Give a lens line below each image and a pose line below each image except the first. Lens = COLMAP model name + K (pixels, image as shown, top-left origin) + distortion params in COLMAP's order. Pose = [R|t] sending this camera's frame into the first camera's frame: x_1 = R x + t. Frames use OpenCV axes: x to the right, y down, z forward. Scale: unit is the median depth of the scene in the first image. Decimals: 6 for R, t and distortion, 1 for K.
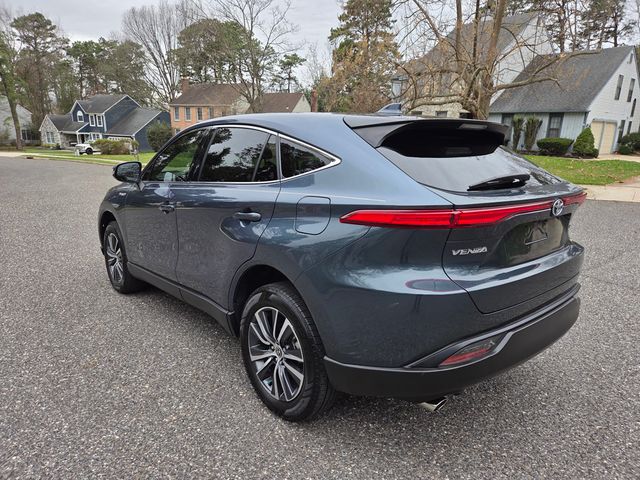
lens RADIAL K [[430.6, 0, 320.0], [0, 430.6, 240.0], [0, 0, 1]] dist [0.053048, -0.043965]
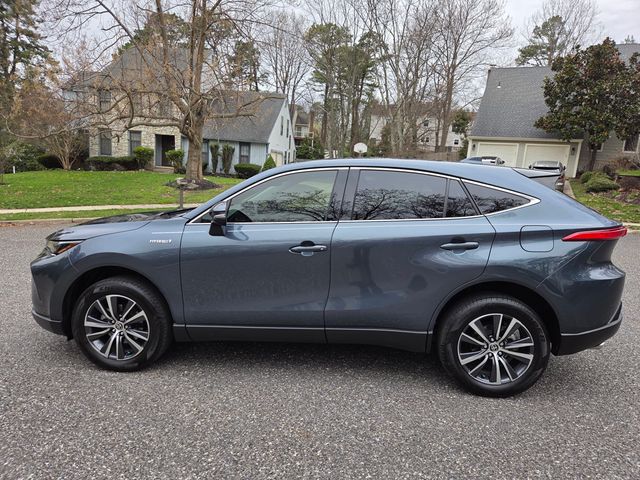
lens RADIAL K [[430.6, 0, 320.0], [0, 430.6, 240.0], [0, 0, 1]] dist [0.053048, -0.043965]
pose [[0.728913, -0.088751, 0.678829, -0.120119], [0.117997, 0.993009, 0.003124, -0.011322], [-0.674361, 0.077823, 0.734290, 0.033913]]
